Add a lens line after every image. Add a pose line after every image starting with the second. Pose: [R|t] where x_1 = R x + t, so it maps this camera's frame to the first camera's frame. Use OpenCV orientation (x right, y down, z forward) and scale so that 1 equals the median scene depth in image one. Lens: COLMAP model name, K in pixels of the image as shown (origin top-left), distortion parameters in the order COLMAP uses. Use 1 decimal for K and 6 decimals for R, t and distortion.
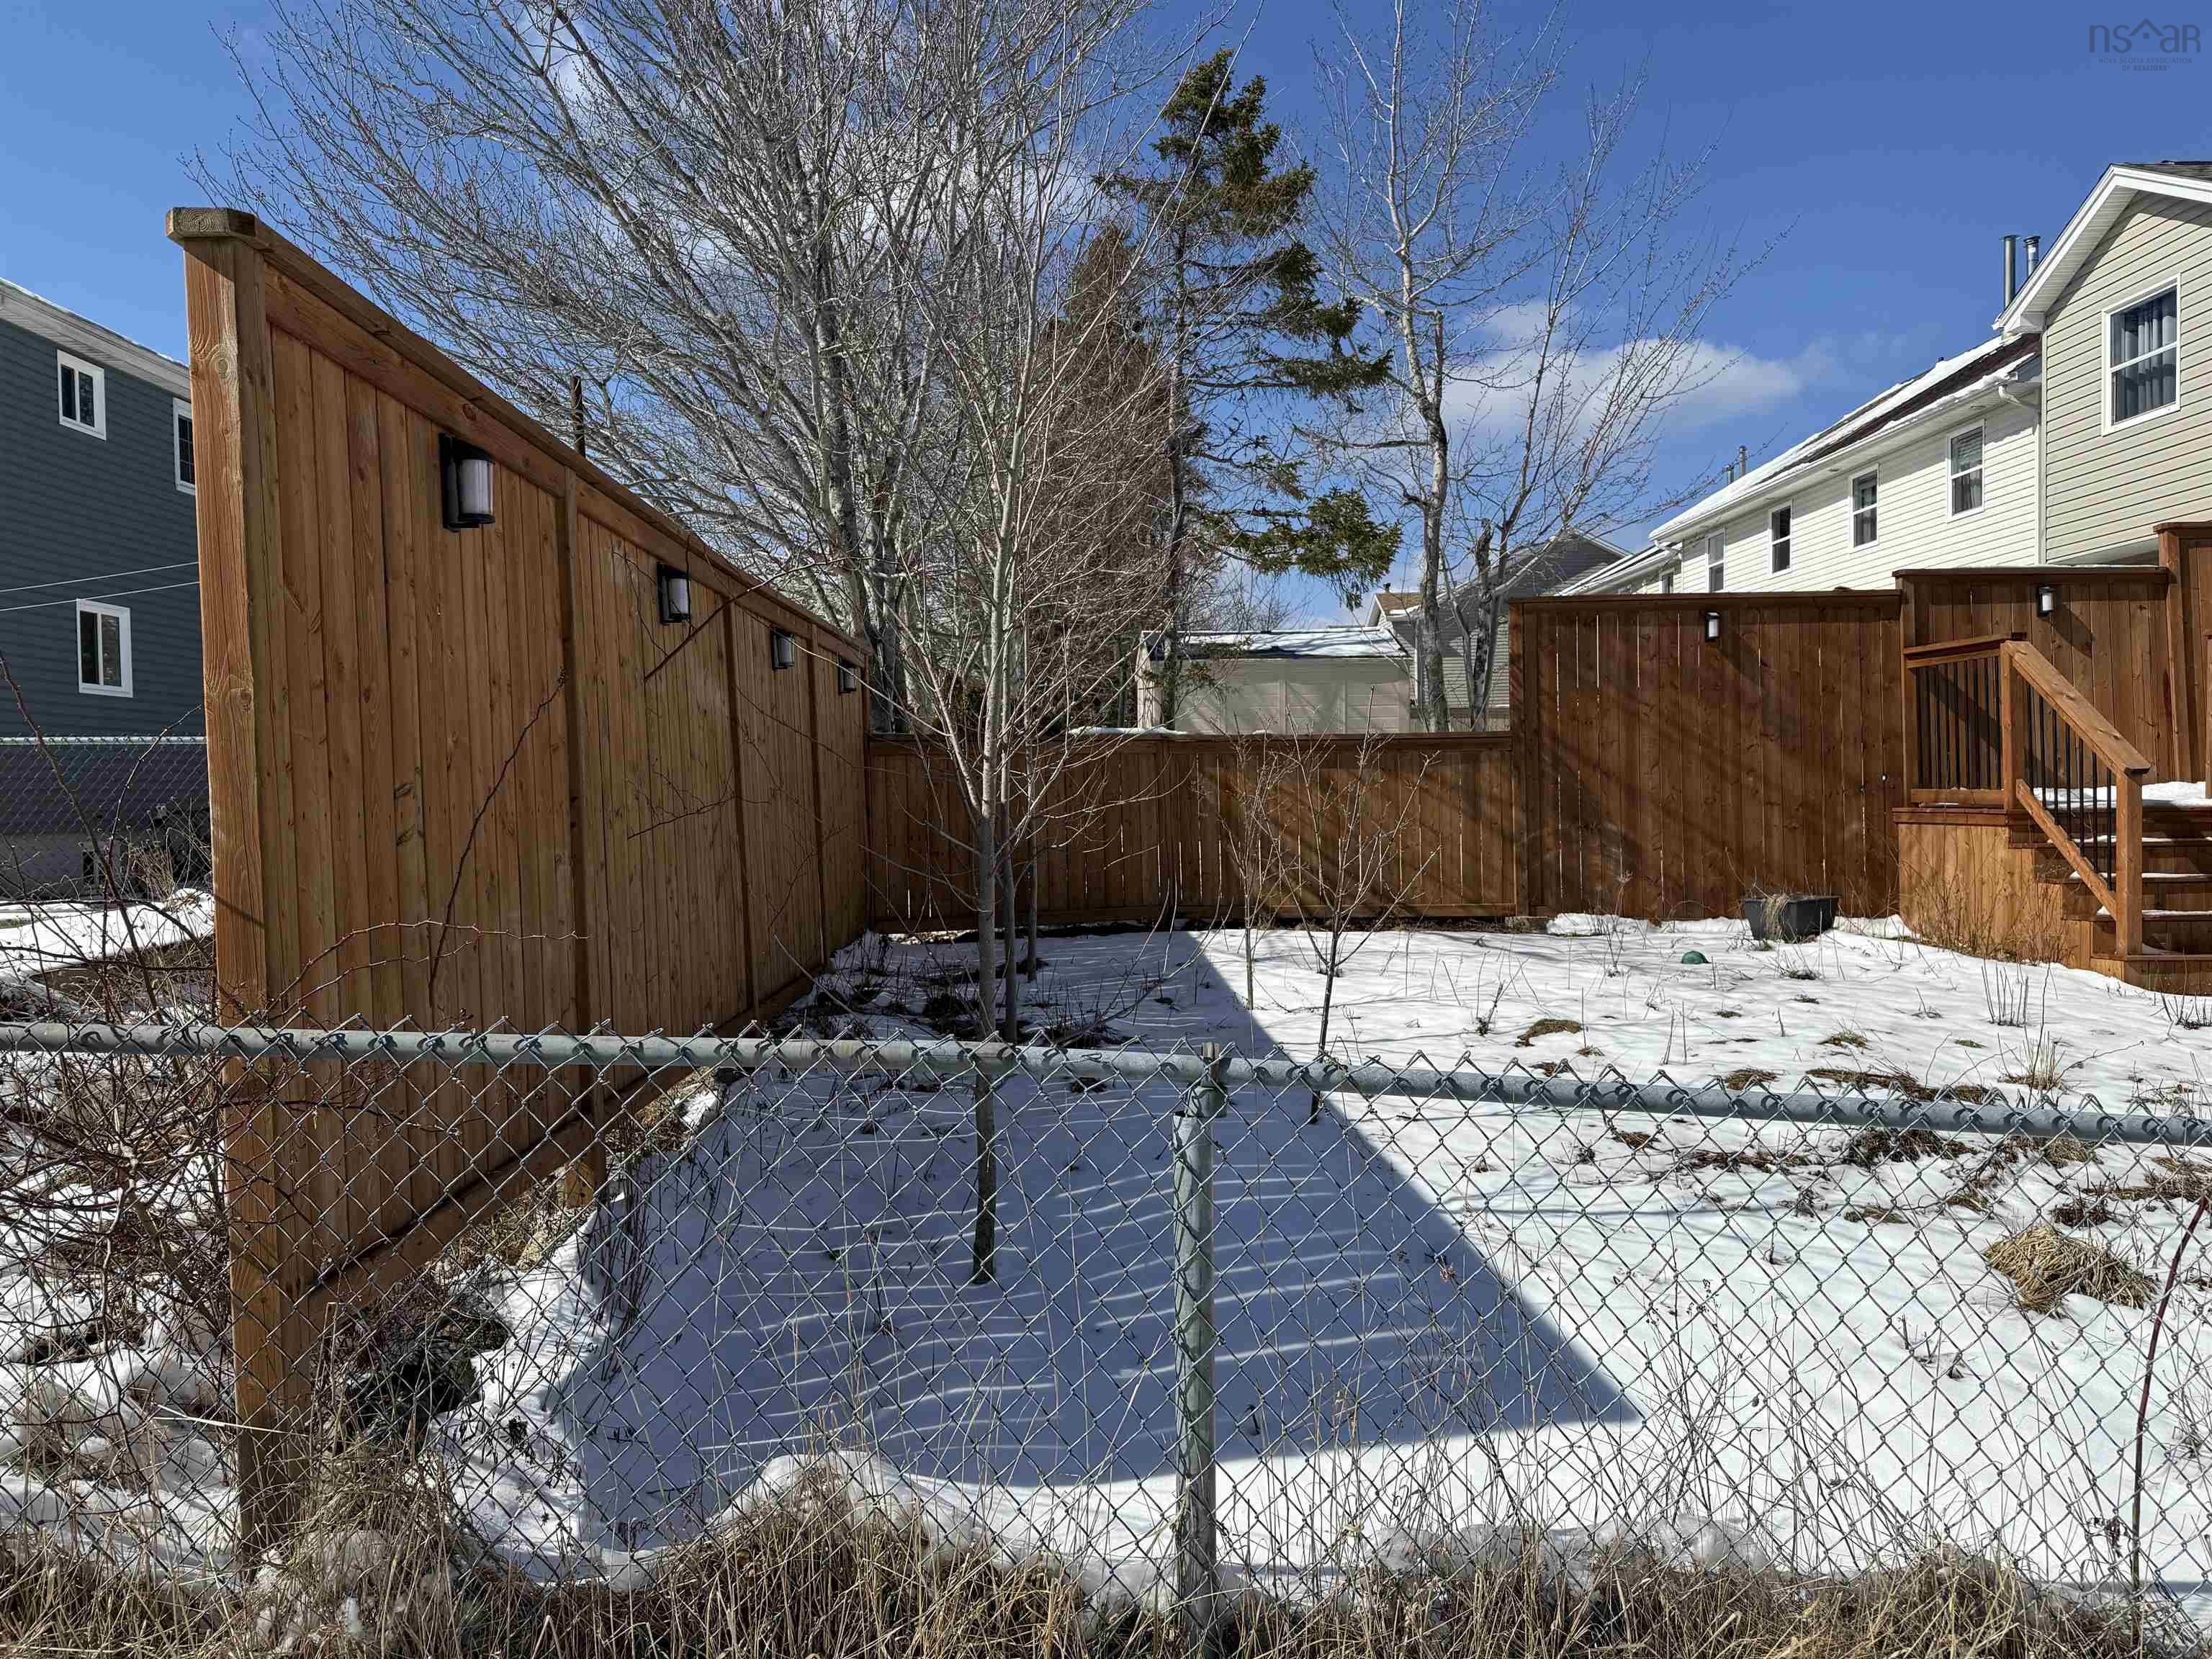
lens RADIAL K [[1522.9, 0, 1104.5], [0, 1522.9, 843.4], [0, 0, 1]] dist [0.002913, -0.018367]
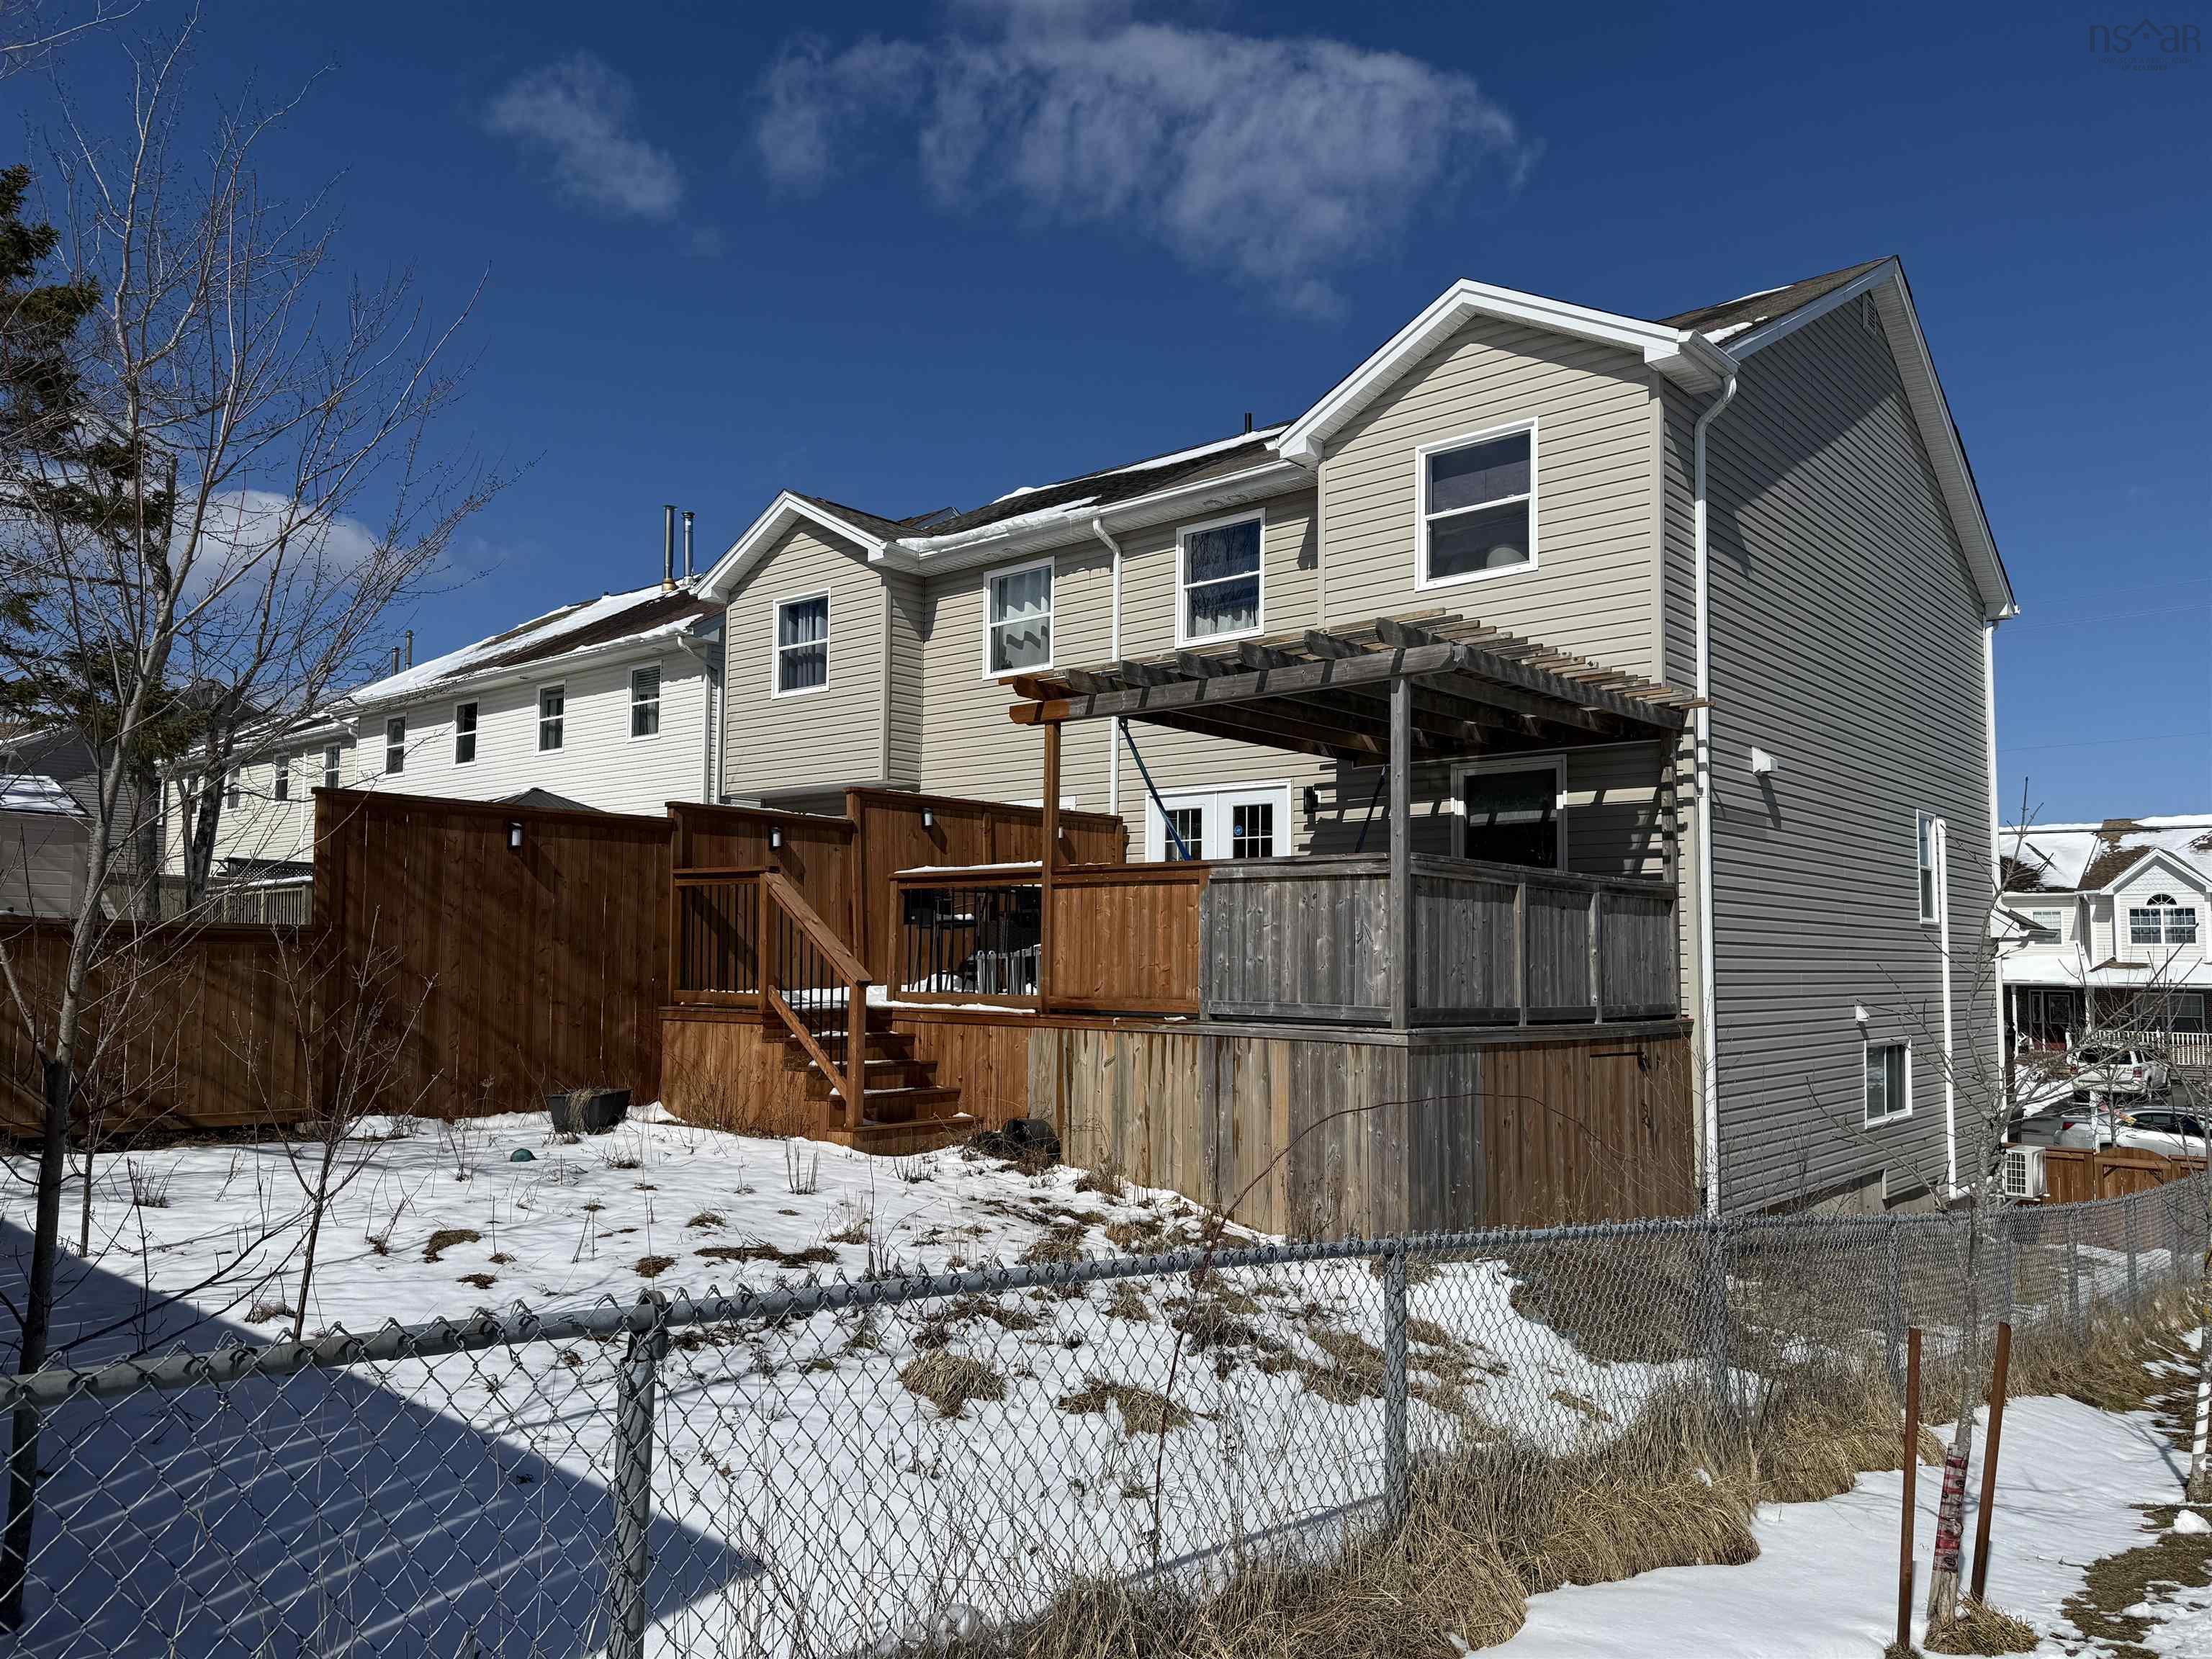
lens RADIAL K [[1522.9, 0, 1109.0], [0, 1522.9, 818.1], [0, 0, 1]] dist [0.002913, -0.018367]
pose [[0.643185, 0.091524, 0.760222, -0.152367], [0.006434, 0.992150, -0.124890, -0.018966], [-0.765684, 0.085219, 0.637547, -0.001759]]
